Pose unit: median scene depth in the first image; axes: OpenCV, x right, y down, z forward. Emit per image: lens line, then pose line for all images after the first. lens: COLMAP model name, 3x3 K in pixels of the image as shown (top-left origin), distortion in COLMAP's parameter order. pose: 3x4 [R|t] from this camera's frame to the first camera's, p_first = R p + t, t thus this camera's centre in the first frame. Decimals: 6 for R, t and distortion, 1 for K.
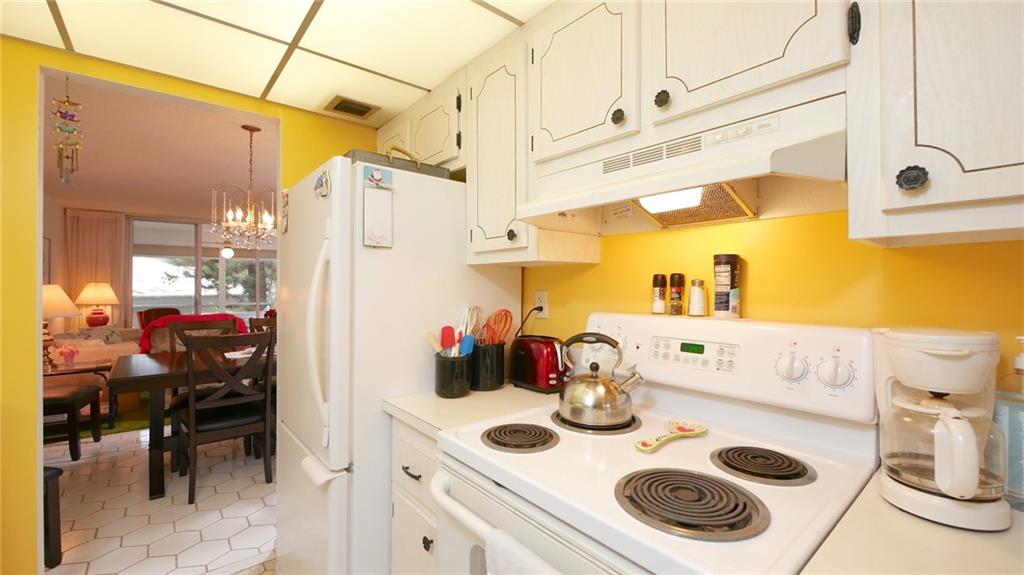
lens RADIAL K [[423.2, 0, 508.8], [0, 423.2, 285.7], [0, 0, 1]] dist [-0.010414, 0.001978]
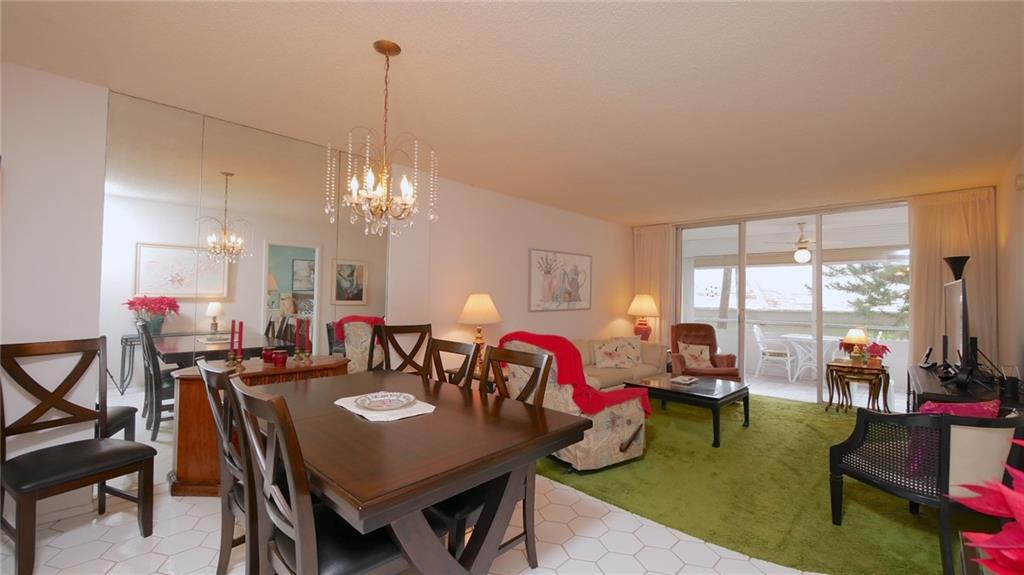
lens RADIAL K [[423.2, 0, 505.7], [0, 423.2, 287.1], [0, 0, 1]] dist [-0.010414, 0.001978]
pose [[0.096616, -0.017103, -0.995175, 0.028862], [-0.016064, 0.999695, -0.018740, -0.001274], [0.995192, 0.017797, 0.096312, 0.586089]]
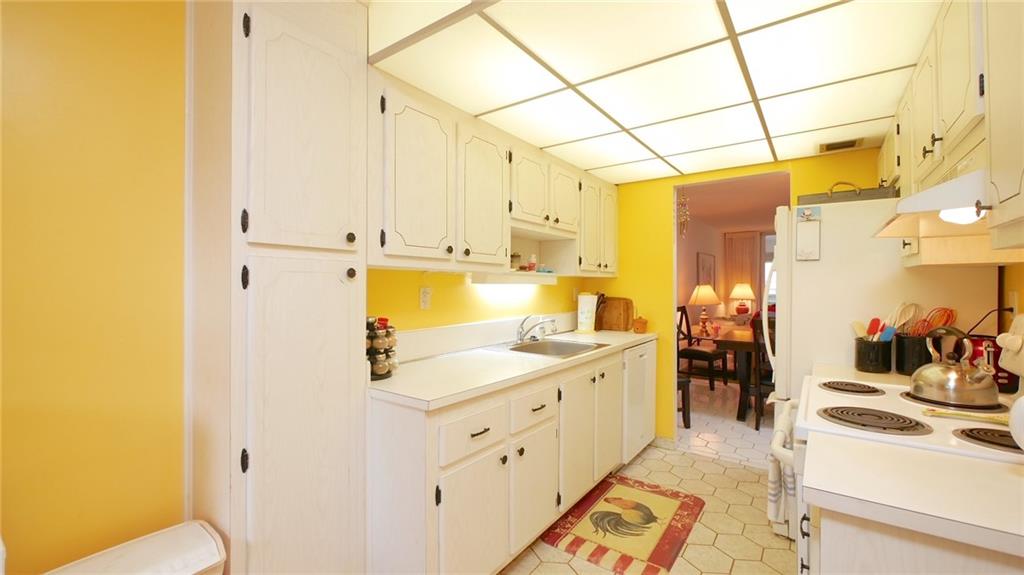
lens RADIAL K [[423.2, 0, 508.9], [0, 423.2, 288.5], [0, 0, 1]] dist [-0.010414, 0.001978]
pose [[0.235307, 0.003372, -0.971915, 0.216238], [0.004708, 0.999978, 0.004609, -0.000692], [0.971910, -0.005660, 0.235286, -0.093179]]
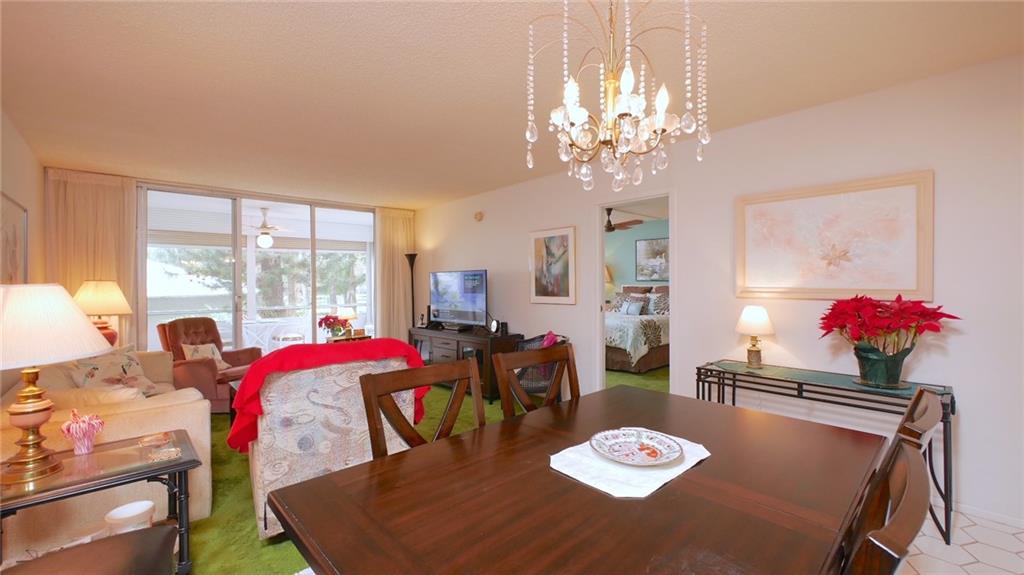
lens RADIAL K [[423.2, 0, 507.3], [0, 423.2, 285.2], [0, 0, 1]] dist [-0.010414, 0.001978]
pose [[0.999092, -0.002595, 0.042522, -0.388700], [0.002507, 0.999995, 0.002118, -0.000773], [-0.042527, -0.002009, 0.999093, 0.334041]]
